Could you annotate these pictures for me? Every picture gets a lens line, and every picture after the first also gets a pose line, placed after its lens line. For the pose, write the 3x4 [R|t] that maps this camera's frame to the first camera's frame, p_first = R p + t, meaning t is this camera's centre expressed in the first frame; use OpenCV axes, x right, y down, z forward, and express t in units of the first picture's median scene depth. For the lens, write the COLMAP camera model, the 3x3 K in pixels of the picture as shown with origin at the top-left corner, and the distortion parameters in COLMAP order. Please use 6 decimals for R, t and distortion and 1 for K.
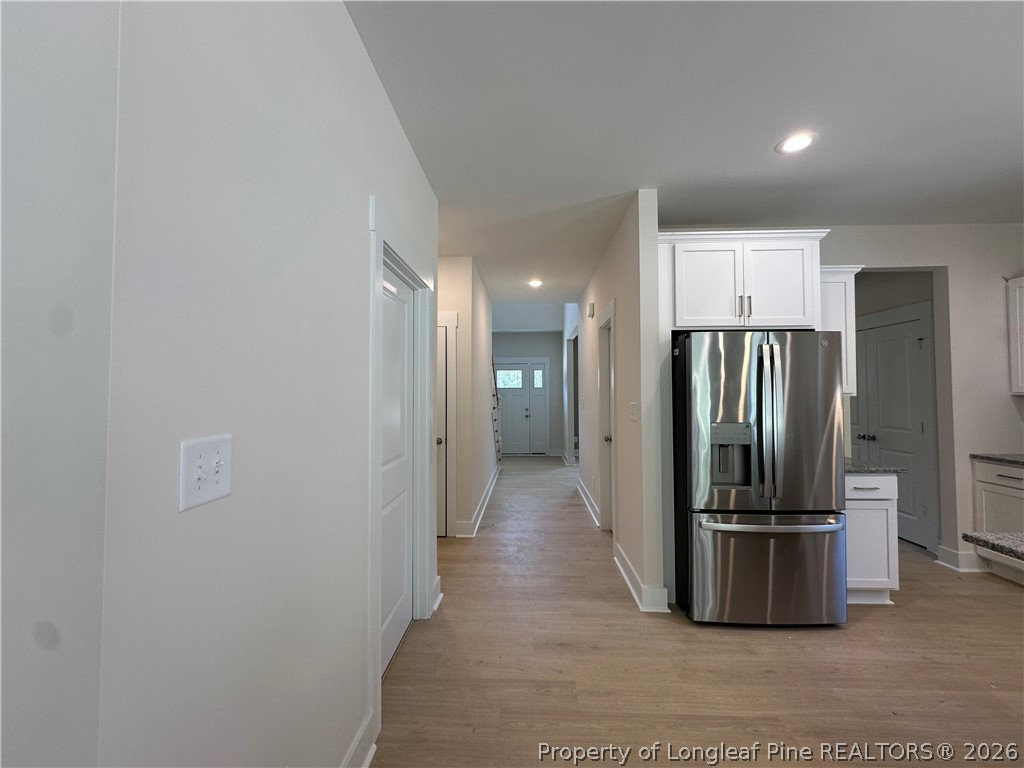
lens RADIAL K [[409.5, 0, 512.0], [0, 409.5, 382.8], [0, 0, 1]] dist [-0.003599, -0.000150]
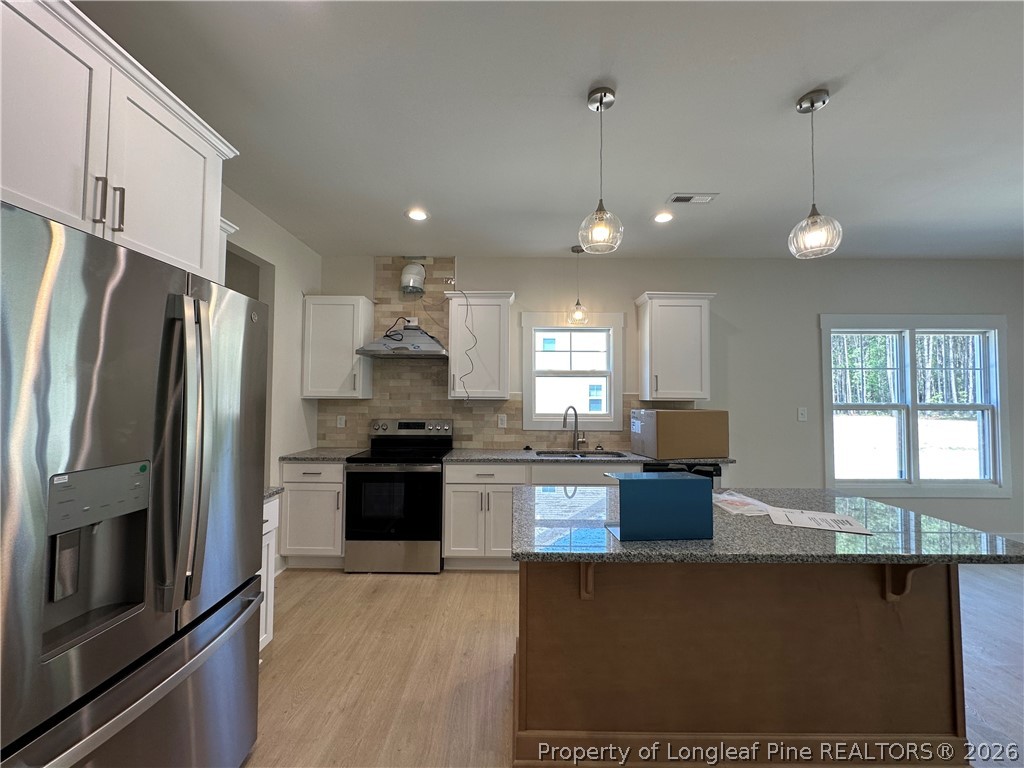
lens RADIAL K [[409.5, 0, 512.0], [0, 409.5, 382.8], [0, 0, 1]] dist [-0.003599, -0.000150]
pose [[-0.038189, 0.038056, 0.998546, 0.103154], [-0.030840, 0.998754, -0.039243, 0.016259], [-0.998795, -0.032293, -0.036968, 0.560346]]
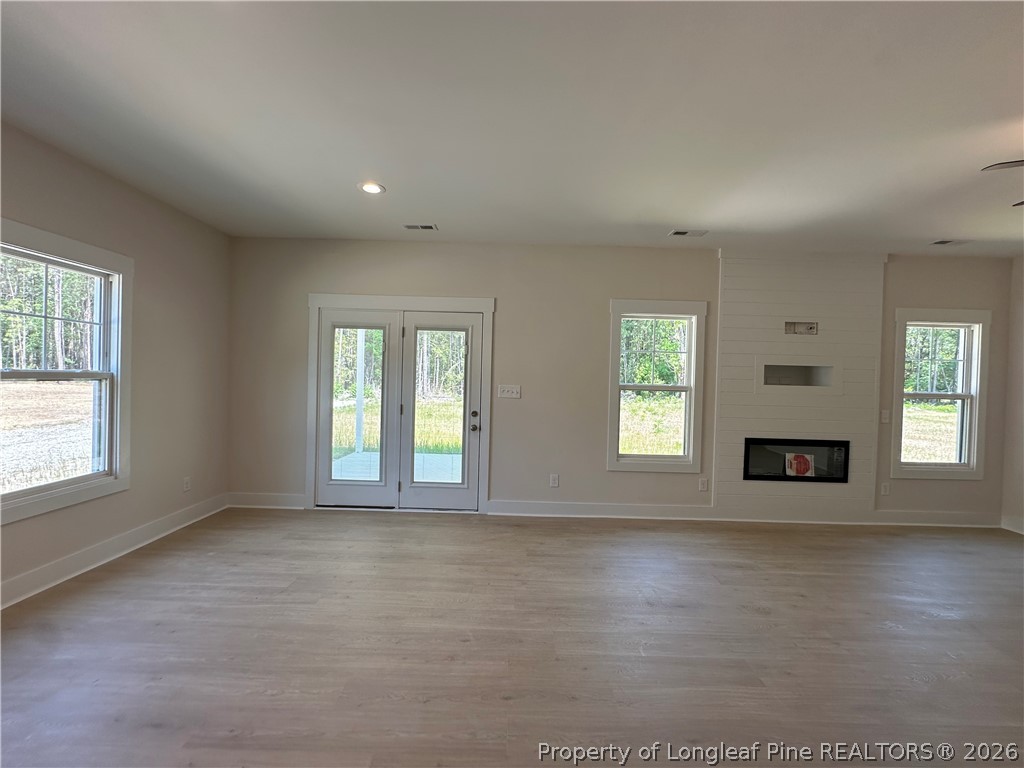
lens RADIAL K [[409.5, 0, 512.0], [0, 409.5, 382.8], [0, 0, 1]] dist [-0.003599, -0.000150]
pose [[-0.998679, -0.025995, -0.044330, 0.460398], [-0.025470, 0.999599, -0.012350, -0.001580], [0.044634, -0.011204, -0.998941, -0.060287]]
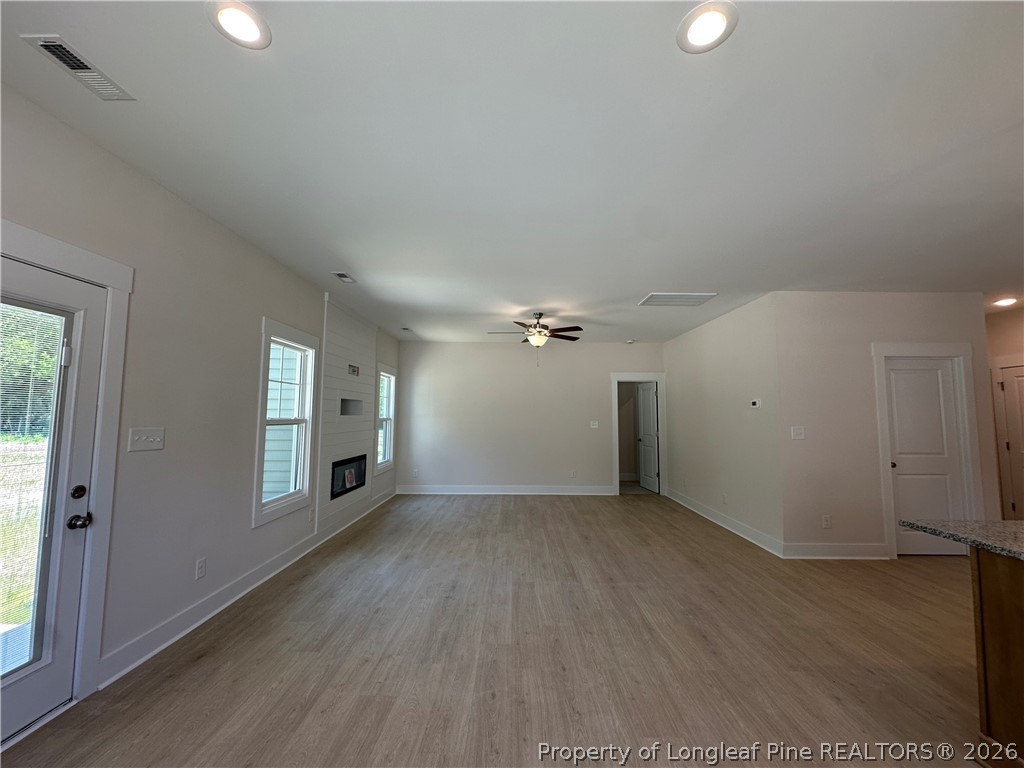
lens RADIAL K [[409.5, 0, 512.0], [0, 409.5, 382.8], [0, 0, 1]] dist [-0.003599, -0.000150]
pose [[0.038281, -0.079554, -0.996095, 1.313516], [0.016190, 0.996744, -0.078984, -0.025363], [0.999136, -0.013103, 0.039445, -0.860945]]
